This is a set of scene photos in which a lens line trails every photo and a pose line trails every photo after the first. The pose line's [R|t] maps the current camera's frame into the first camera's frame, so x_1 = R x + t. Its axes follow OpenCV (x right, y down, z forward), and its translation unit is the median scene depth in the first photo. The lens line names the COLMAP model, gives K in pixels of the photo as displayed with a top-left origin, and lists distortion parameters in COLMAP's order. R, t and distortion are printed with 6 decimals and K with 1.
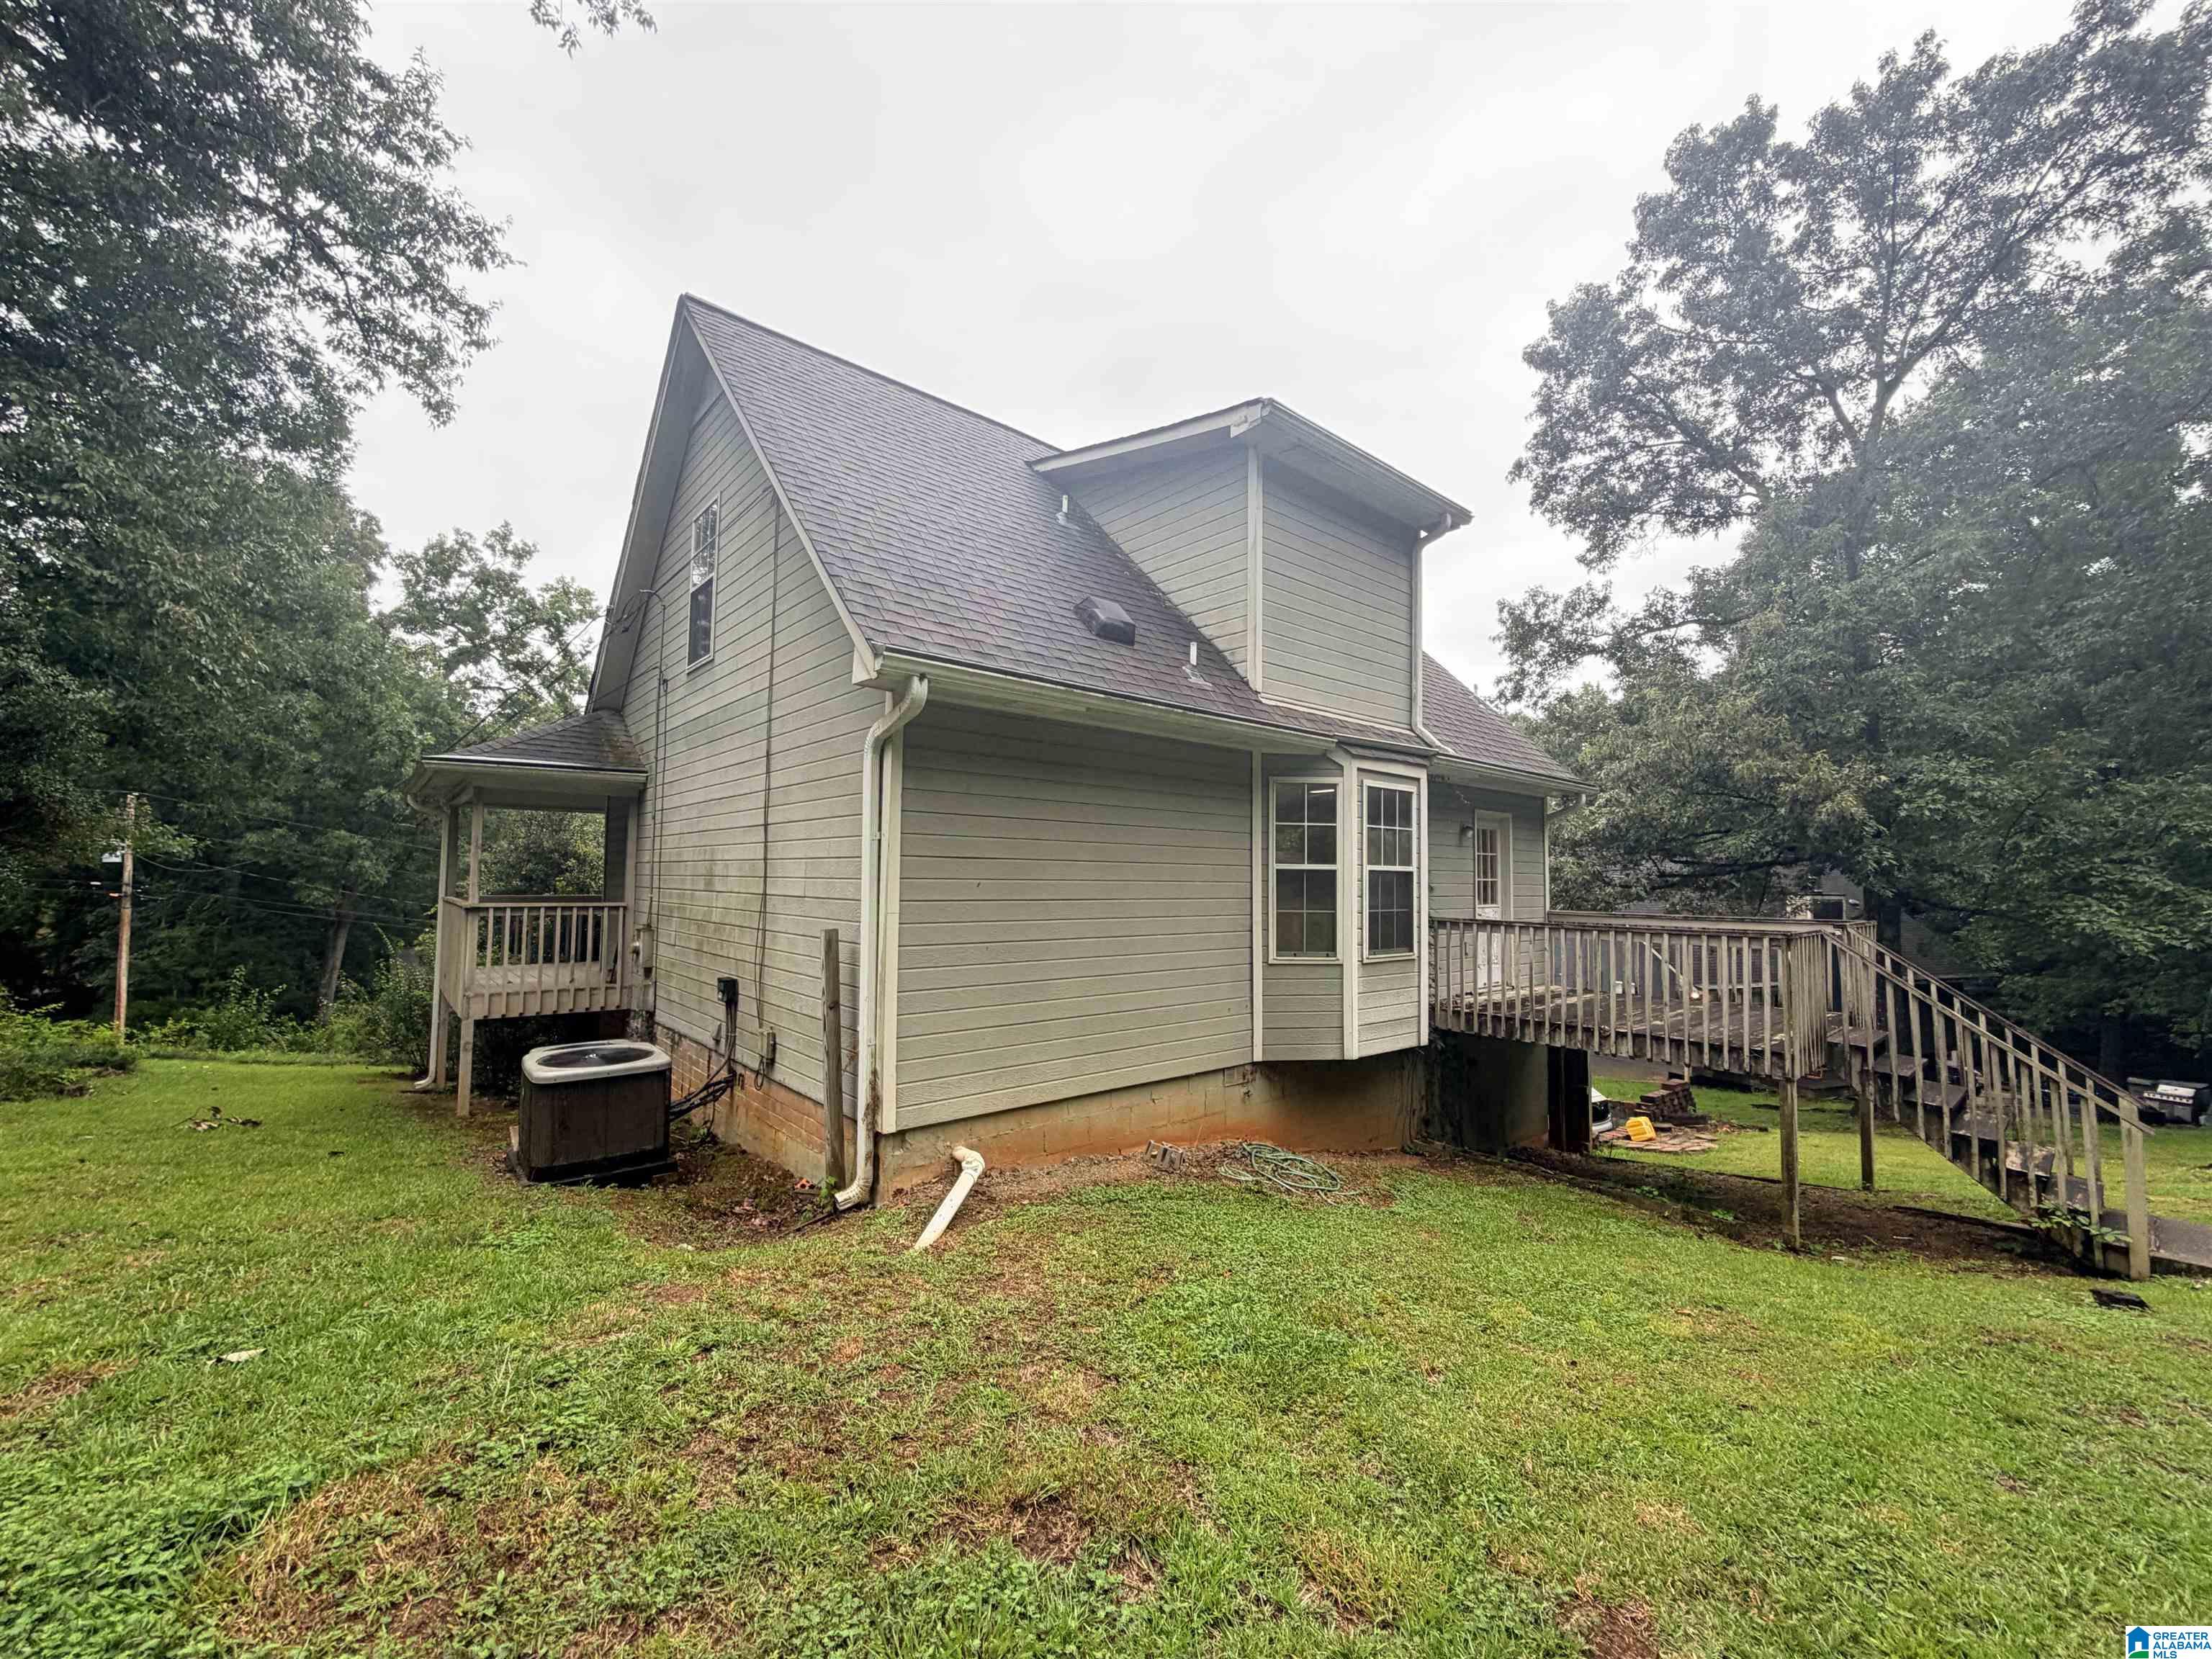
lens RADIAL K [[891.1, 0, 1106.0], [0, 891.1, 829.5], [0, 0, 1]] dist [-0.000306, -0.000021]
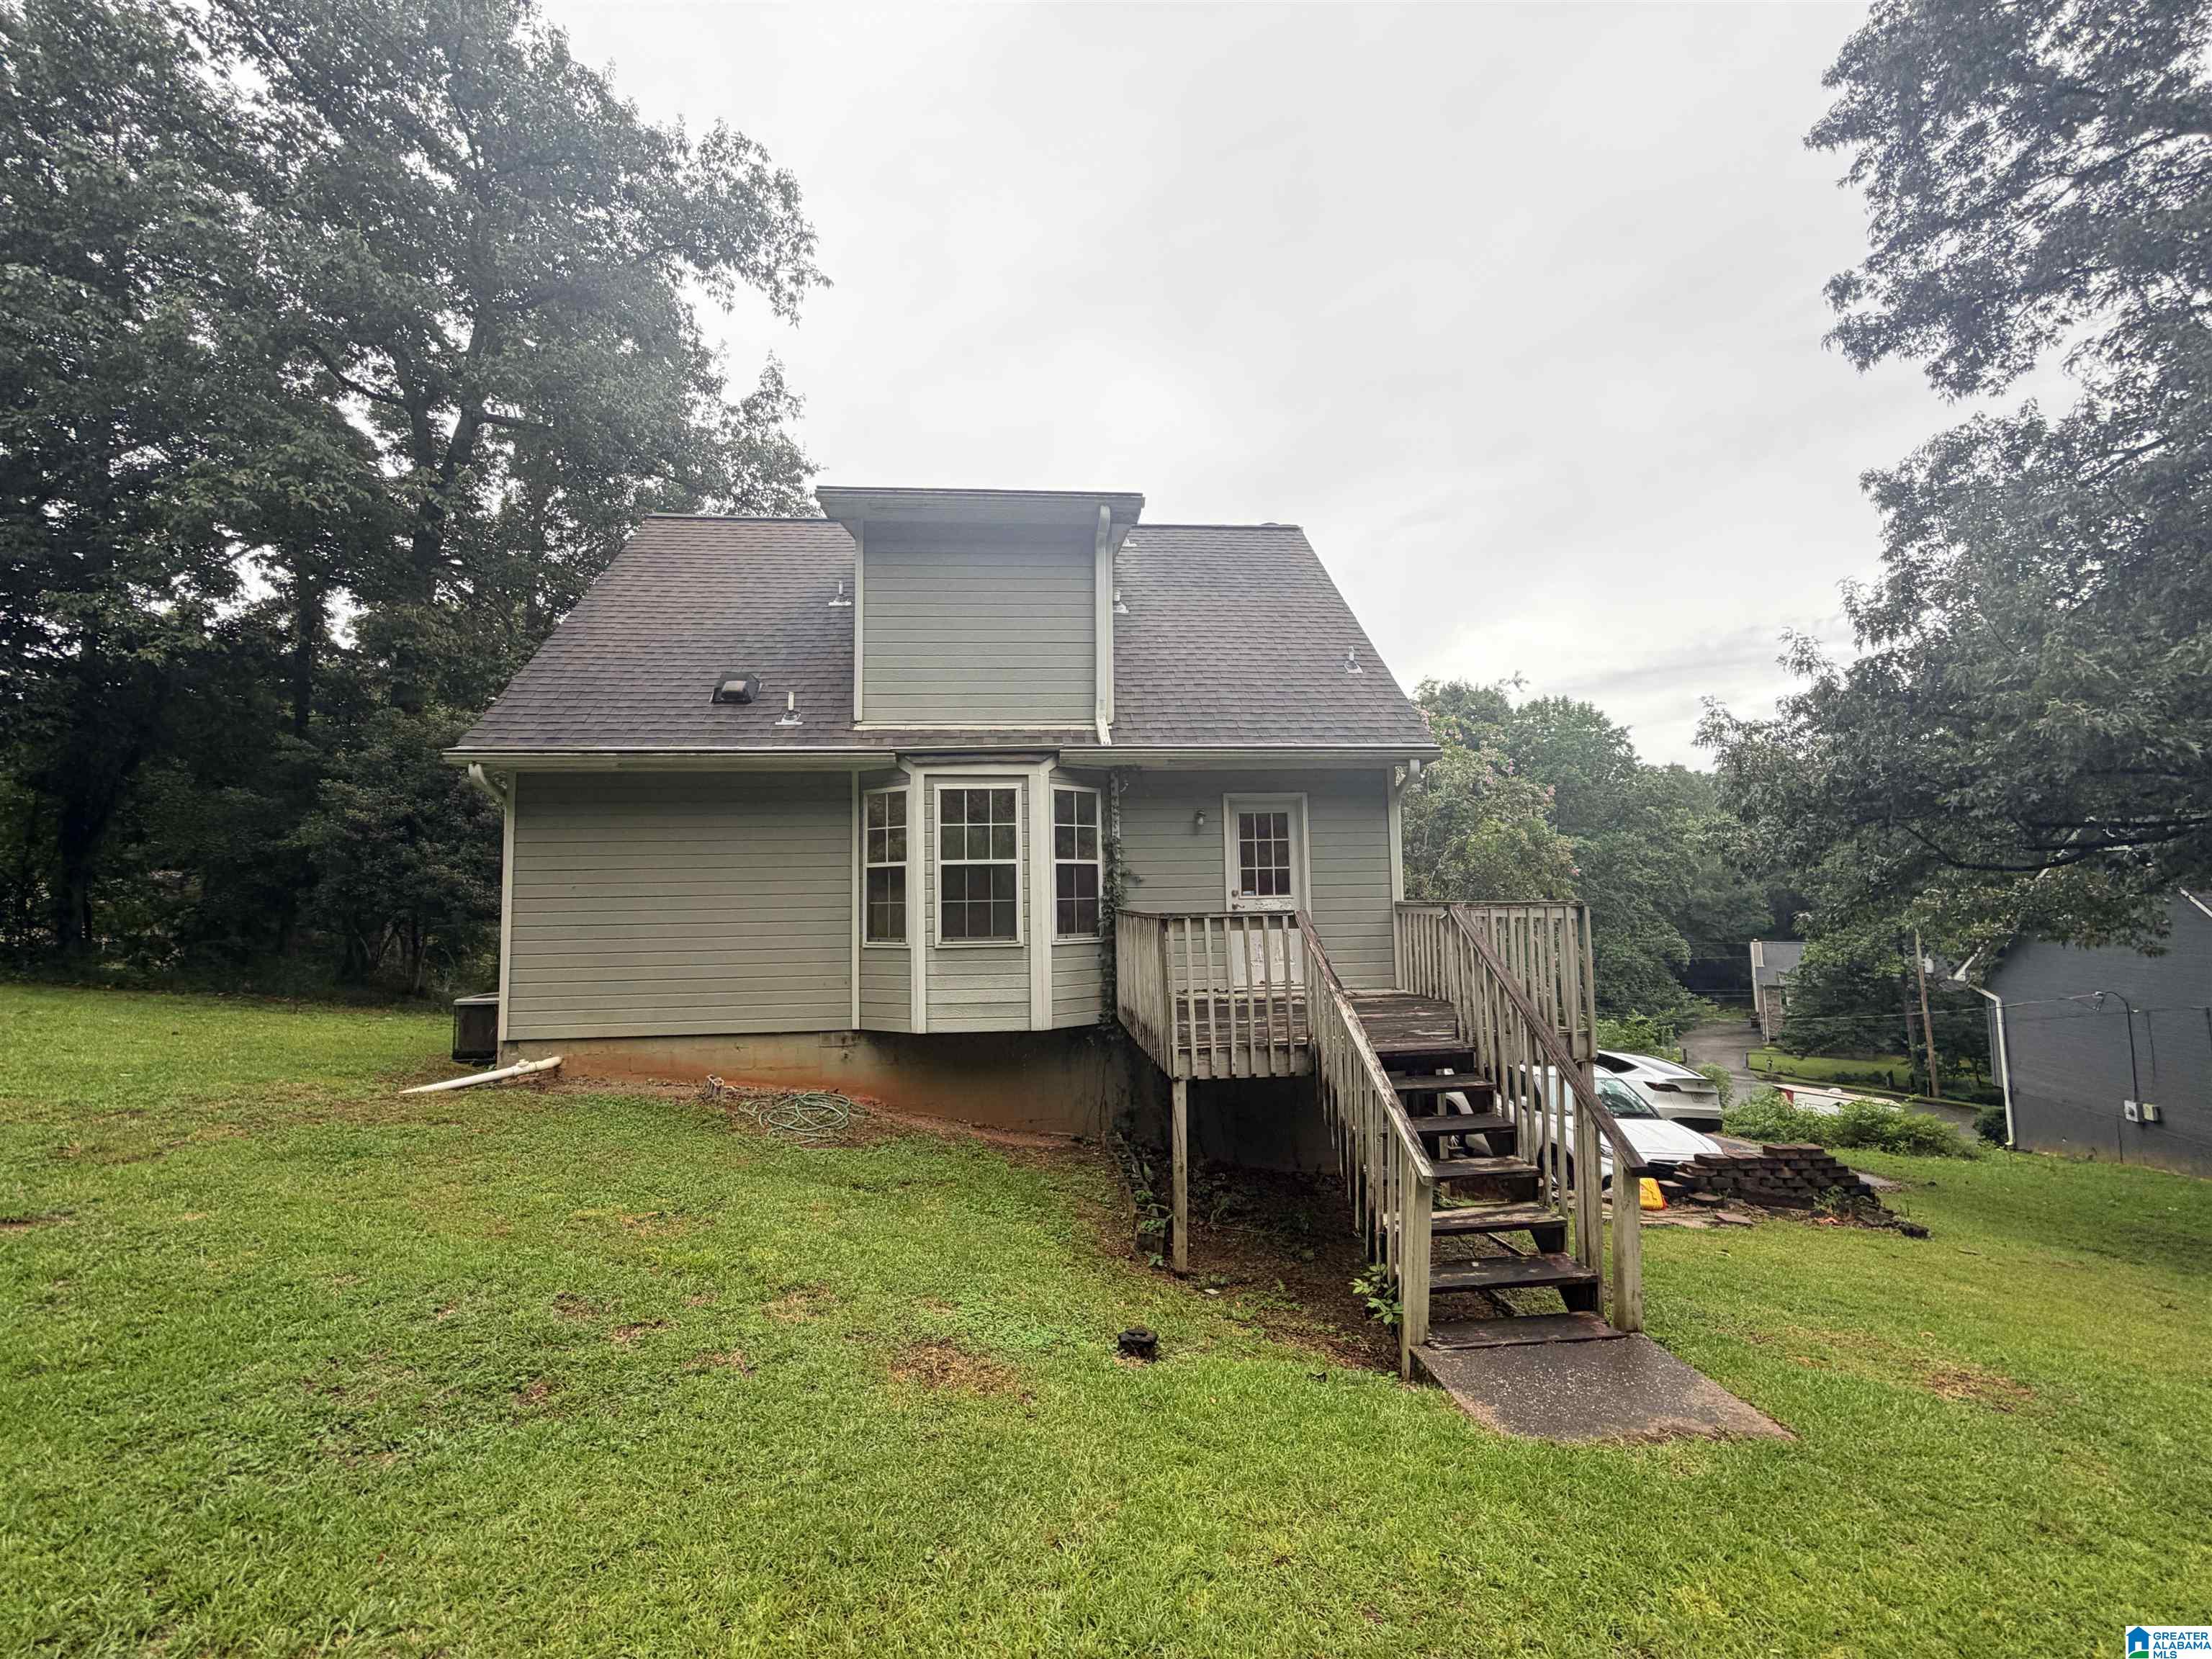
lens RADIAL K [[832.6, 0, 1106.0], [0, 832.6, 829.5], [0, 0, 1]] dist [-0.000869, -0.000072]
pose [[0.810278, -0.070376, -0.581805, 1.082412], [0.060642, 0.997503, -0.036204, 0.052431], [0.582900, -0.005946, 0.812522, 0.282688]]
